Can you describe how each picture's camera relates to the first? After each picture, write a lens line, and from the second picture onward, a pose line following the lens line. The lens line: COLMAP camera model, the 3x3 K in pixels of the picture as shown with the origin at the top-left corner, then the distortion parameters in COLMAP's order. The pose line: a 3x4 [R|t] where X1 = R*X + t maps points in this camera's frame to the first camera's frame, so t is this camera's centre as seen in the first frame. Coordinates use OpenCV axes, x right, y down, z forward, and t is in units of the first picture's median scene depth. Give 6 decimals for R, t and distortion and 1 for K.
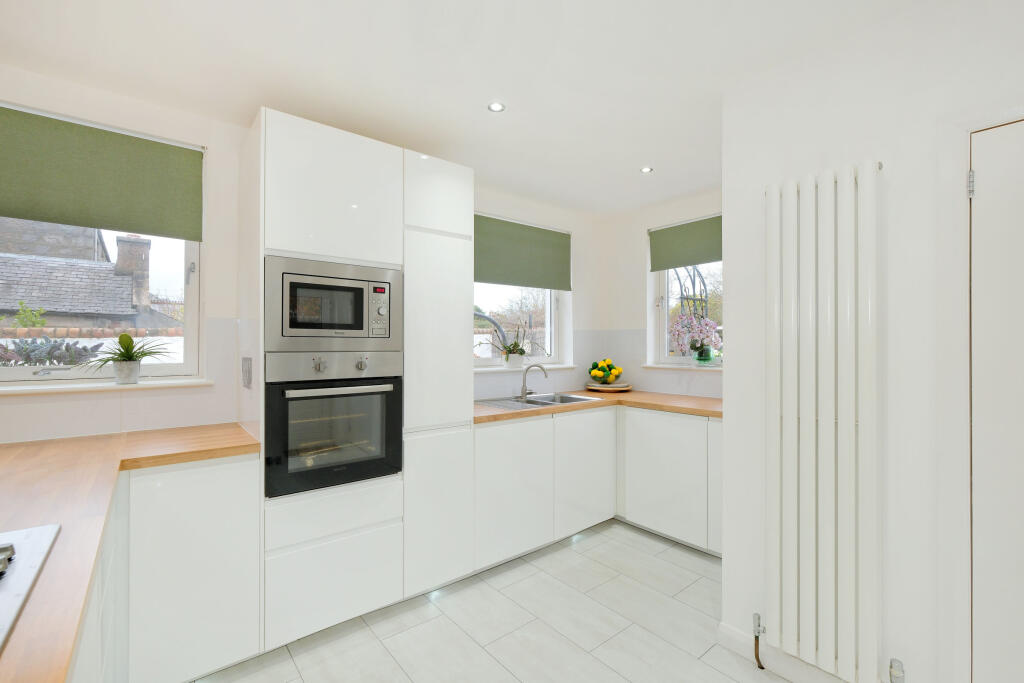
lens RADIAL K [[446.6, 0, 516.5], [0, 446.6, 341.6], [0, 0, 1]] dist [-0.003286, 0.000219]
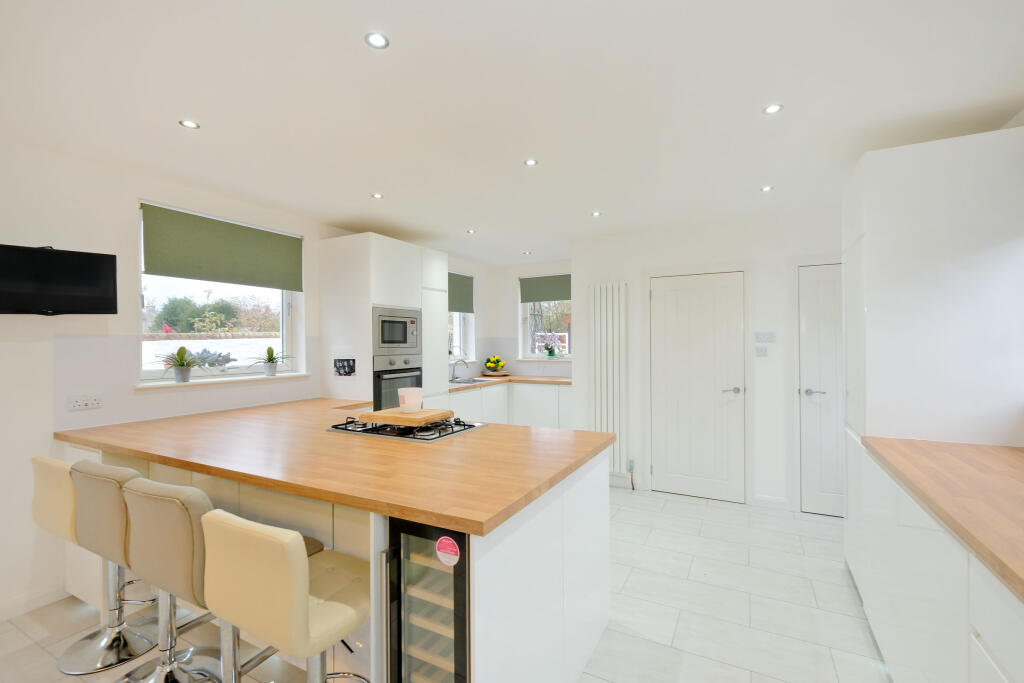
lens RADIAL K [[446.6, 0, 511.2], [0, 446.6, 343.5], [0, 0, 1]] dist [-0.003286, 0.000219]
pose [[0.923852, -0.009625, 0.382629, -0.451629], [0.005691, 0.999919, 0.011414, -0.030375], [-0.382707, -0.008368, 0.923832, -0.639675]]
